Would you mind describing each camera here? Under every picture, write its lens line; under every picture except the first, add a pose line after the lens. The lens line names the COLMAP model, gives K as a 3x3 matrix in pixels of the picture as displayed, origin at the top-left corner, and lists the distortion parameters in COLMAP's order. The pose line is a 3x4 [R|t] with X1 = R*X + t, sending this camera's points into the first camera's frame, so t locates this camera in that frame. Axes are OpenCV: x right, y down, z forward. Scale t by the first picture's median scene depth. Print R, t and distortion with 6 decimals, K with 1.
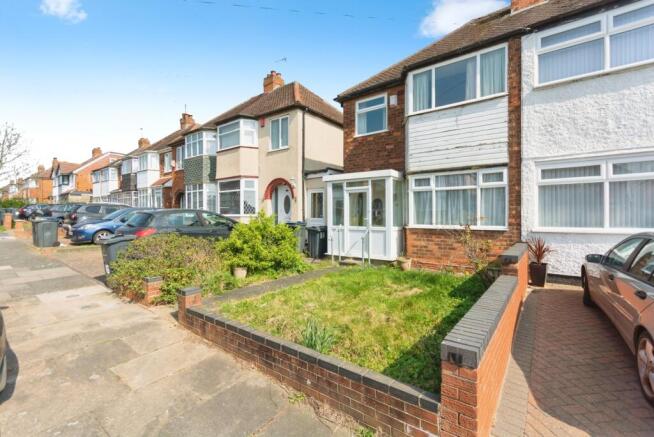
lens RADIAL K [[284.2, 0, 329.2], [0, 284.2, 215.4], [0, 0, 1]] dist [0.001279, 0.000249]
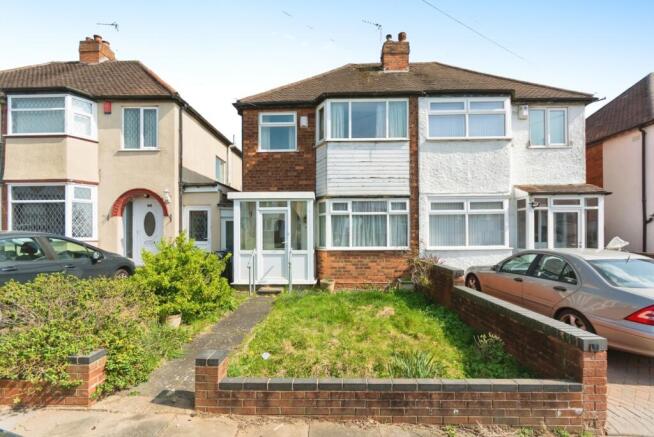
lens RADIAL K [[296.6, 0, 326.6], [0, 296.6, 232.1], [0, 0, 1]] dist [0.001822, 0.000503]
pose [[0.814117, -0.000137, 0.580701, -0.346412], [0.004881, 0.999966, -0.006607, -0.014466], [-0.580680, 0.008213, 0.814090, 0.132167]]
